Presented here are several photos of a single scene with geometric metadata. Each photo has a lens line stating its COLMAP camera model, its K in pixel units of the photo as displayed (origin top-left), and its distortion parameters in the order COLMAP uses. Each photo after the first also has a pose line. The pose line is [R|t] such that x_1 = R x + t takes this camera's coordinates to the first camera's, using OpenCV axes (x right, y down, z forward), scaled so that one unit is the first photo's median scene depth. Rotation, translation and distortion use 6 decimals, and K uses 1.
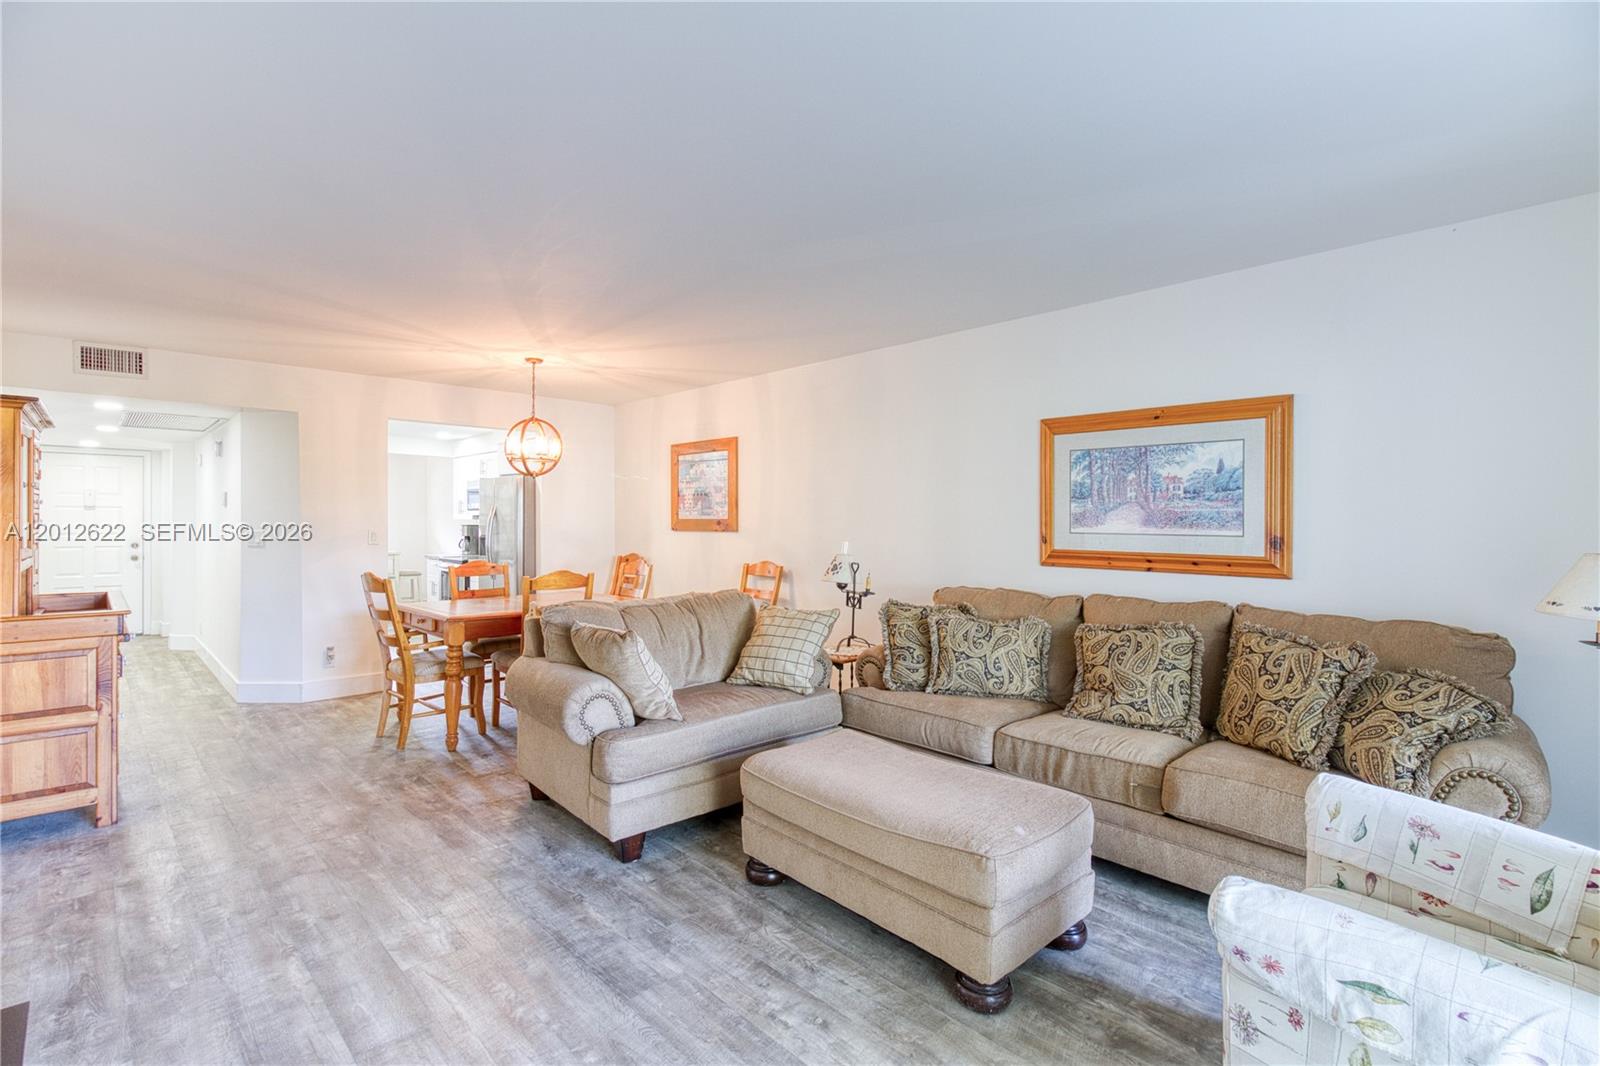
lens RADIAL K [[752.4, 0, 802.3], [0, 752.4, 530.2], [0, 0, 1]] dist [0.000588, 0.000038]
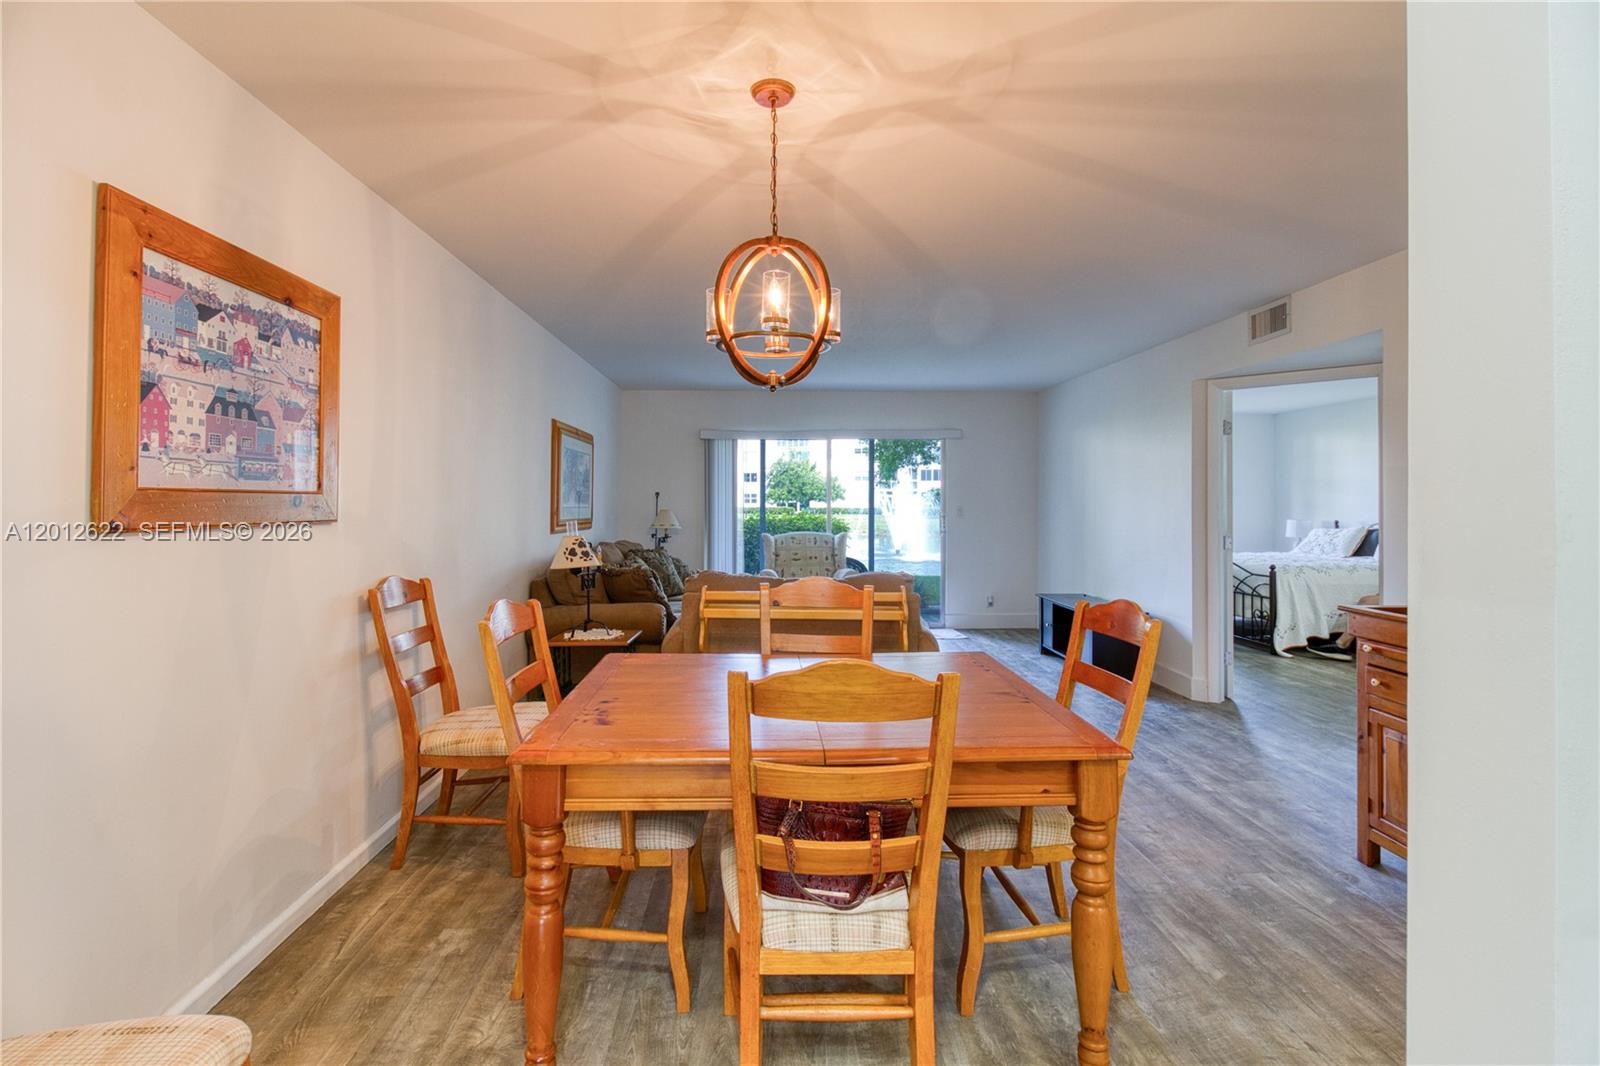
lens RADIAL K [[752.4, 0, 790.9], [0, 752.4, 494.2], [0, 0, 1]] dist [0.000588, 0.000038]
pose [[-0.741546, -0.002157, 0.670899, -0.525073], [-0.001772, 0.999998, 0.001256, -0.013693], [-0.670900, -0.000257, -0.741548, 1.074503]]
